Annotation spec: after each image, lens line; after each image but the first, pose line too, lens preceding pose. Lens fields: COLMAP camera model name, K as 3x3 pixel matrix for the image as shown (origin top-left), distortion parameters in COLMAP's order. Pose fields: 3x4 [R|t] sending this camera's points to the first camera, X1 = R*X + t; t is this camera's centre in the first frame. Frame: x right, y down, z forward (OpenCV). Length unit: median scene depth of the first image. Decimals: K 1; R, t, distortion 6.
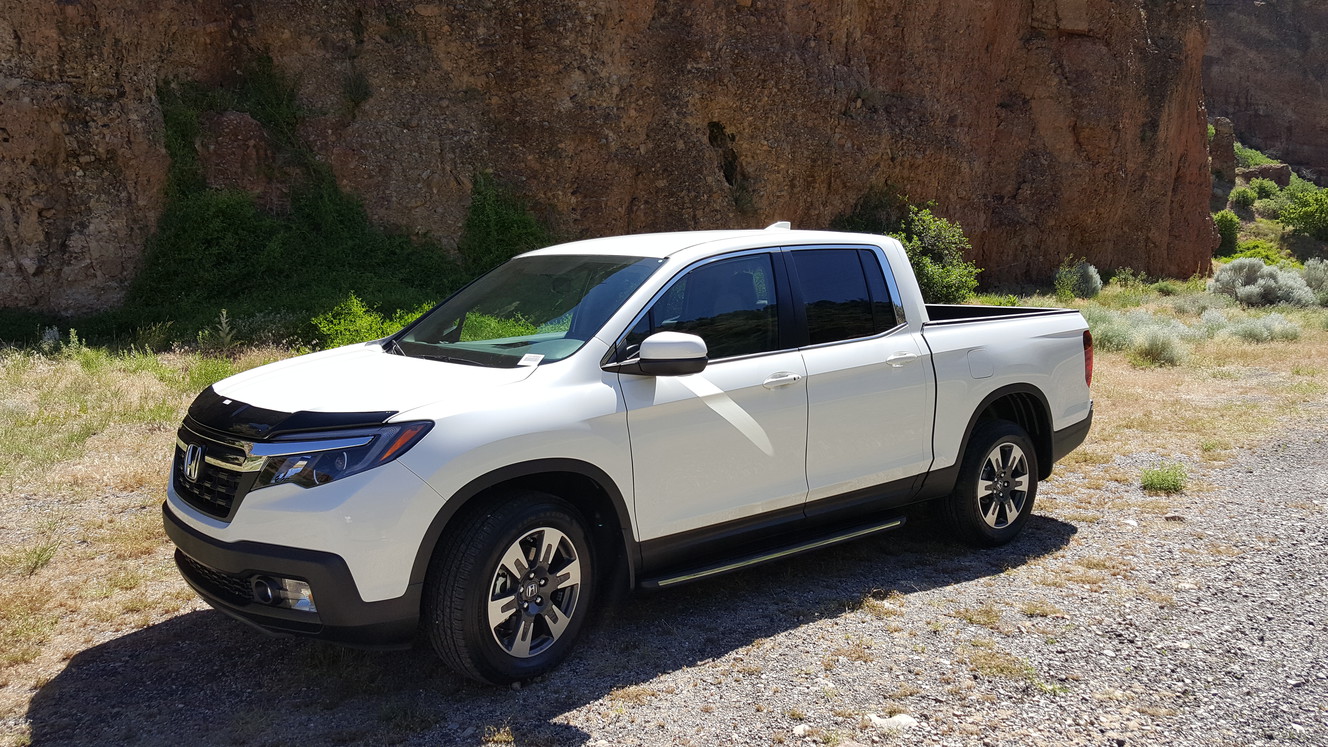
lens RADIAL K [[1053.1, 0, 653.1], [0, 1053.1, 380.7], [0, 0, 1]] dist [0.084682, -0.119787]
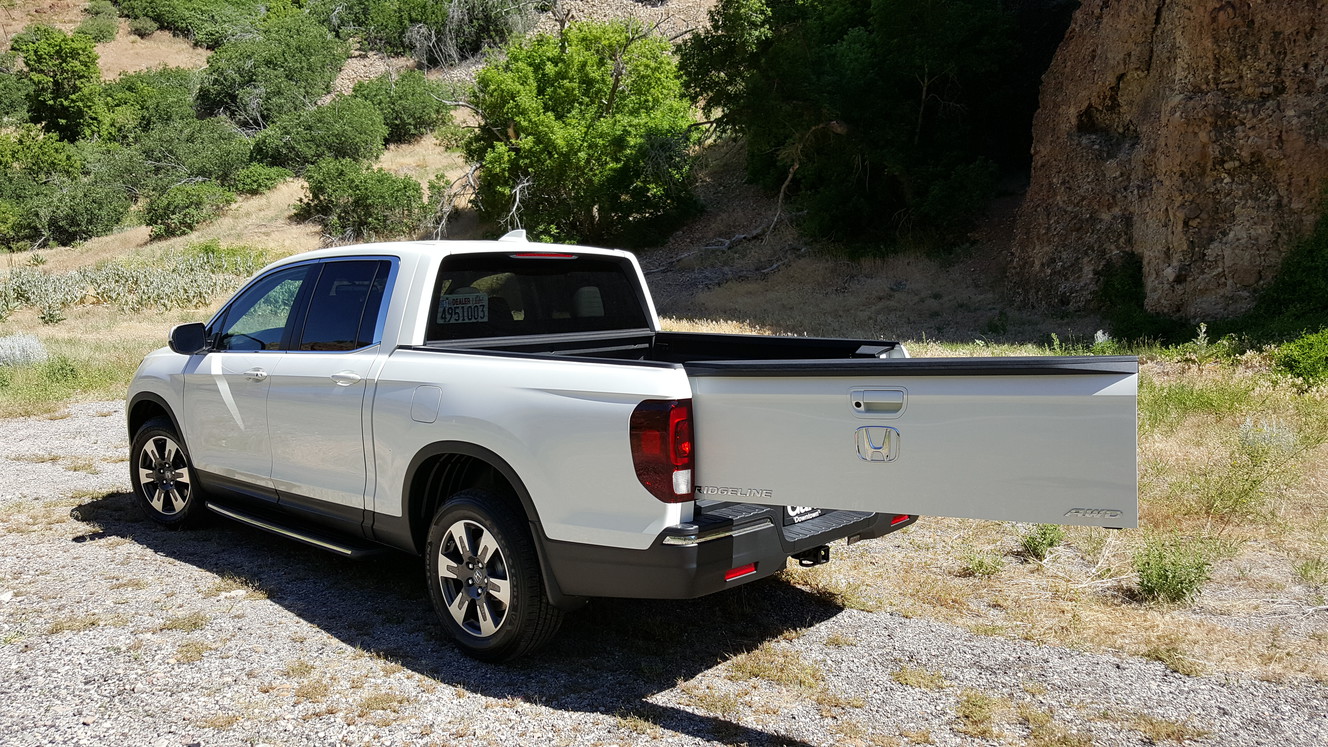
lens RADIAL K [[1053.1, 0, 653.1], [0, 1053.1, 380.7], [0, 0, 1]] dist [0.084682, -0.119787]
pose [[0.127053, 0.105538, -0.986265, 0.384887], [-0.111714, 0.989519, 0.091495, -0.043196], [0.985585, 0.098555, 0.137512, 0.366876]]
